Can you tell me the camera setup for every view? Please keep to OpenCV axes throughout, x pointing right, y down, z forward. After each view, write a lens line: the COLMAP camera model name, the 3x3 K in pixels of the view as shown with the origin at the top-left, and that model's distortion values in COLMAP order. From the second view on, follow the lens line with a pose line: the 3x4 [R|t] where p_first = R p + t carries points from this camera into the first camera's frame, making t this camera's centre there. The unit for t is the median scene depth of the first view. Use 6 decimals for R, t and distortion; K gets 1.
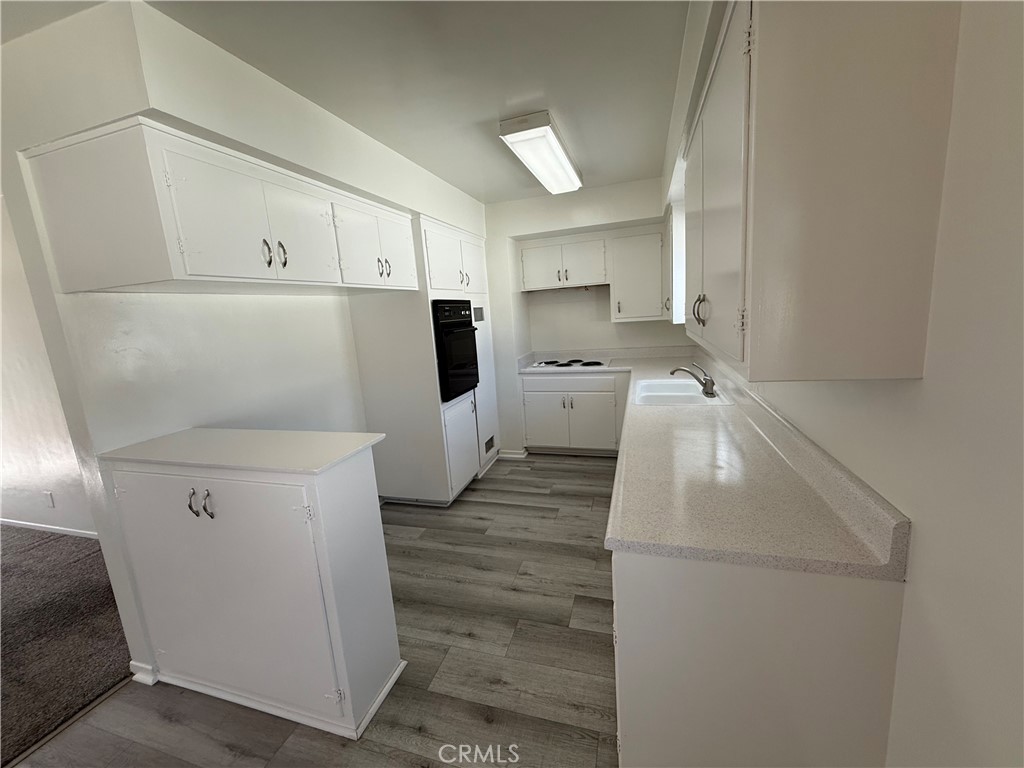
lens RADIAL K [[412.7, 0, 508.6], [0, 412.7, 383.9], [0, 0, 1]] dist [-0.000427, 0.000211]
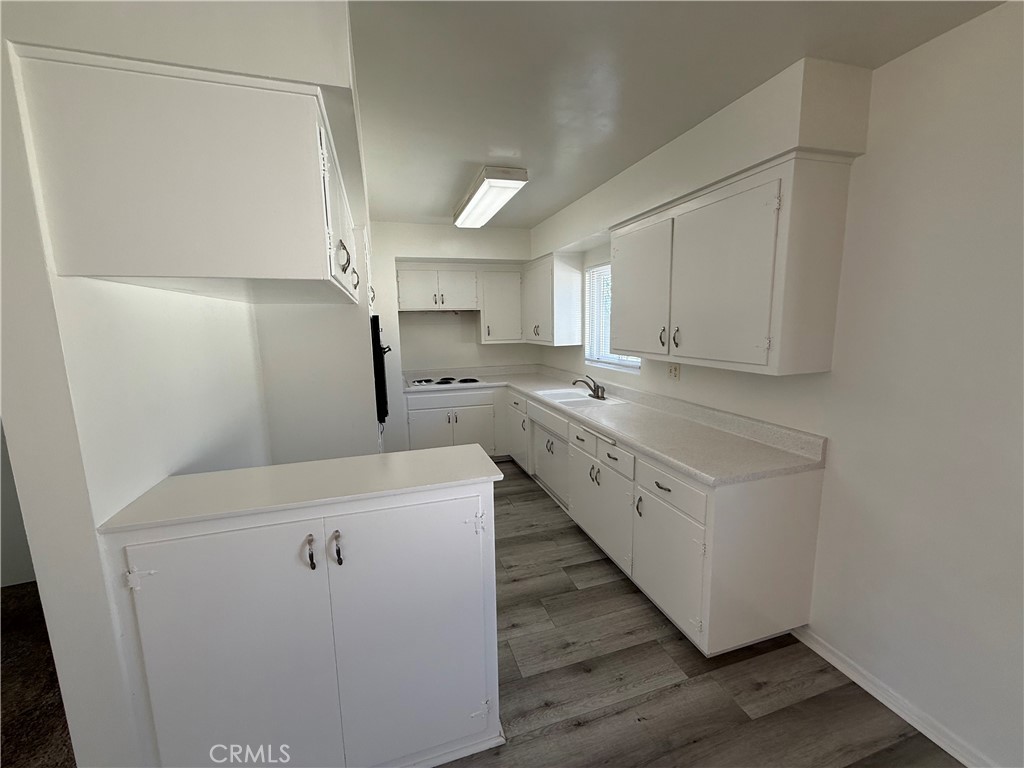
lens RADIAL K [[412.7, 0, 508.6], [0, 412.7, 383.5], [0, 0, 1]] dist [-0.000427, 0.000211]
pose [[0.816322, -0.032117, 0.576704, -0.509092], [0.063840, 0.997352, -0.034822, 0.005878], [-0.574059, 0.065243, 0.816211, 0.056133]]
